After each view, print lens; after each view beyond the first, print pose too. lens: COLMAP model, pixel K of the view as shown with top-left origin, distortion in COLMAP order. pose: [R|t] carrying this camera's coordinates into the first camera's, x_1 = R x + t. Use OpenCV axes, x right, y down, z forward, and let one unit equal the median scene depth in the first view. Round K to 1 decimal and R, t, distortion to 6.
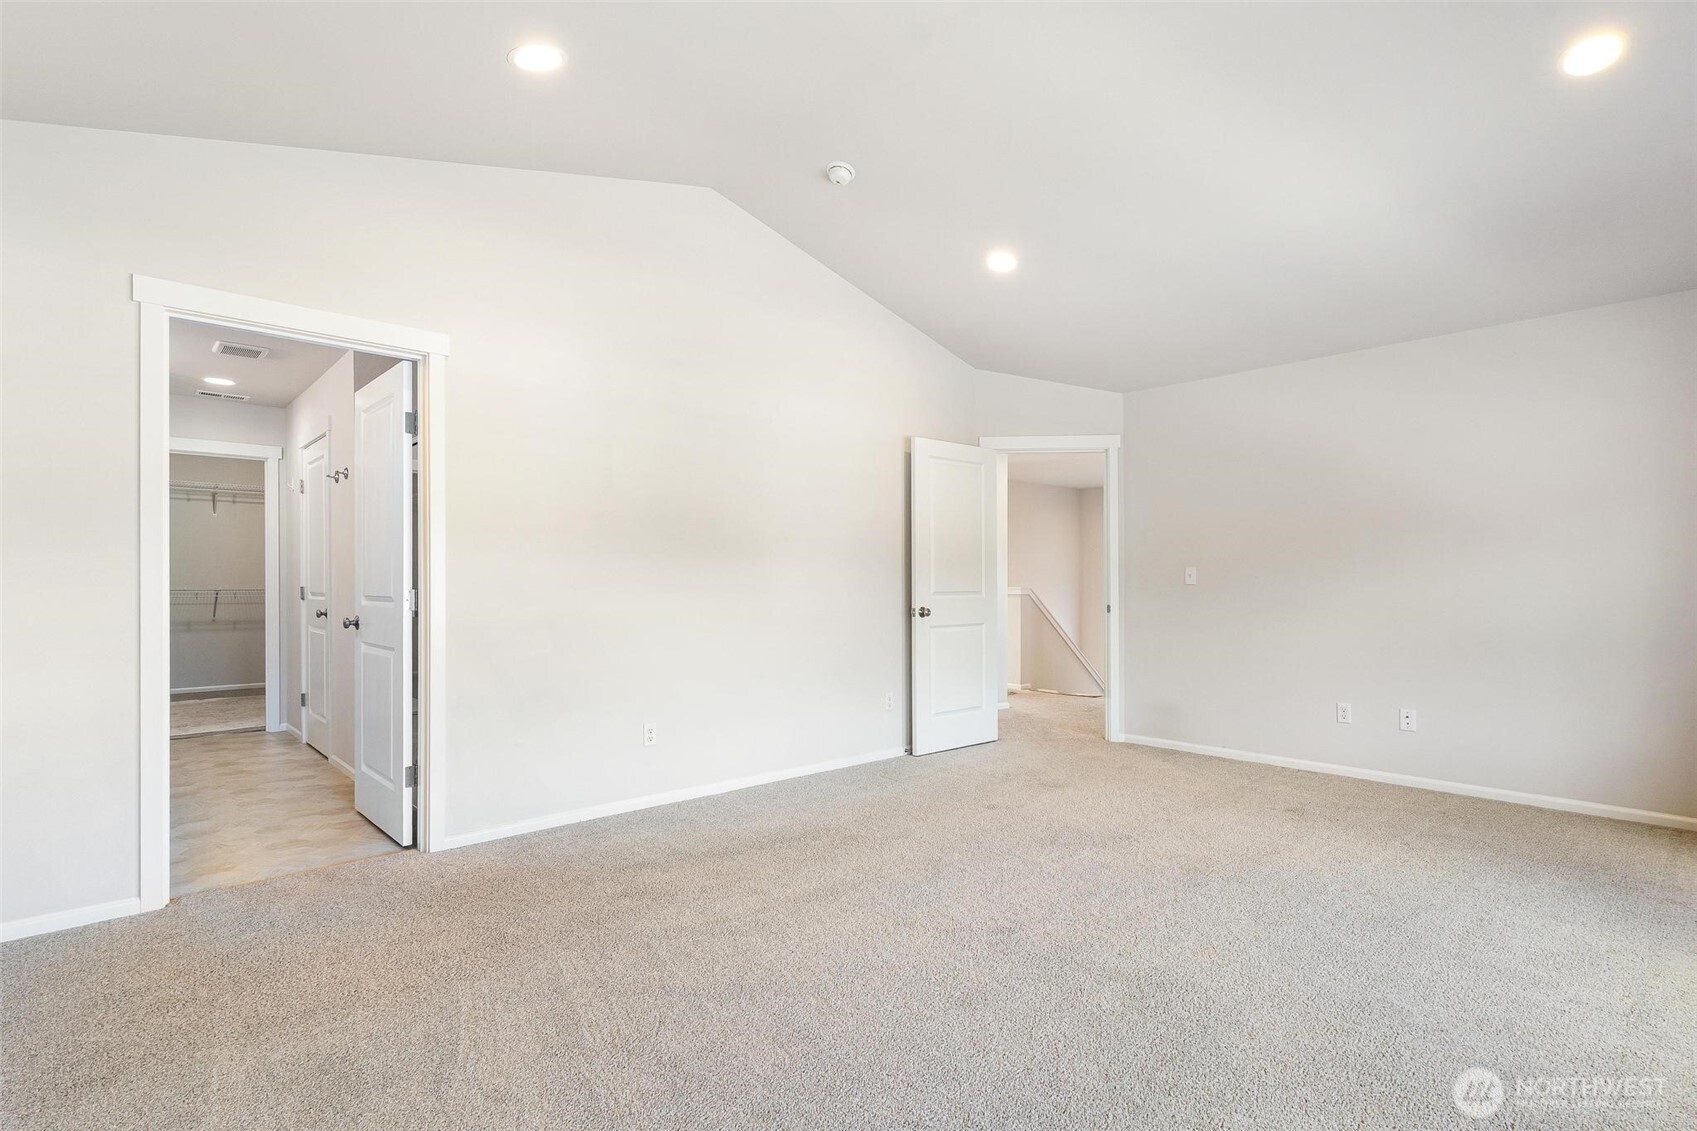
lens RADIAL K [[795.4, 0, 857.6], [0, 795.4, 572.3], [0, 0, 1]] dist [0.003590, 0.000293]
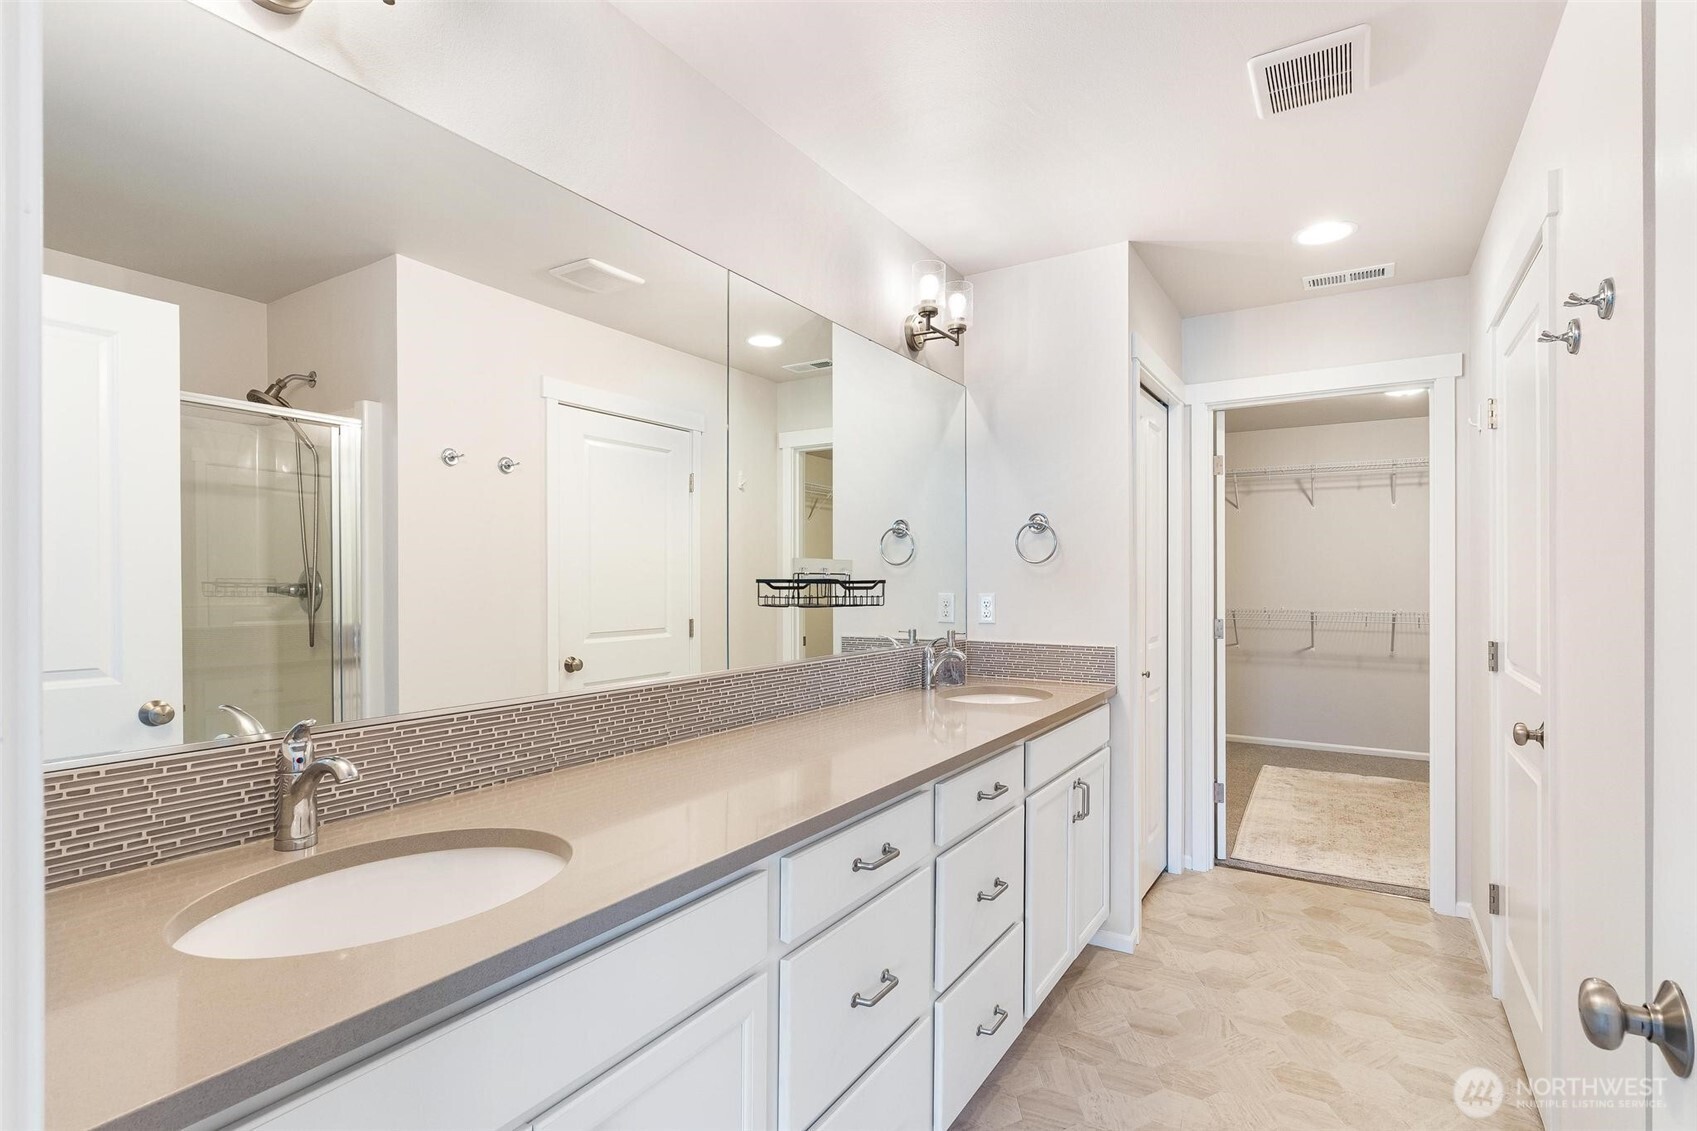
lens RADIAL K [[795.4, 0, 843.0], [0, 795.4, 576.0], [0, 0, 1]] dist [0.003590, 0.000293]
pose [[0.229780, 0.005410, -0.973228, -0.237831], [-0.000323, 0.999985, 0.005482, -0.013906], [0.973243, -0.000945, 0.229778, 0.372532]]
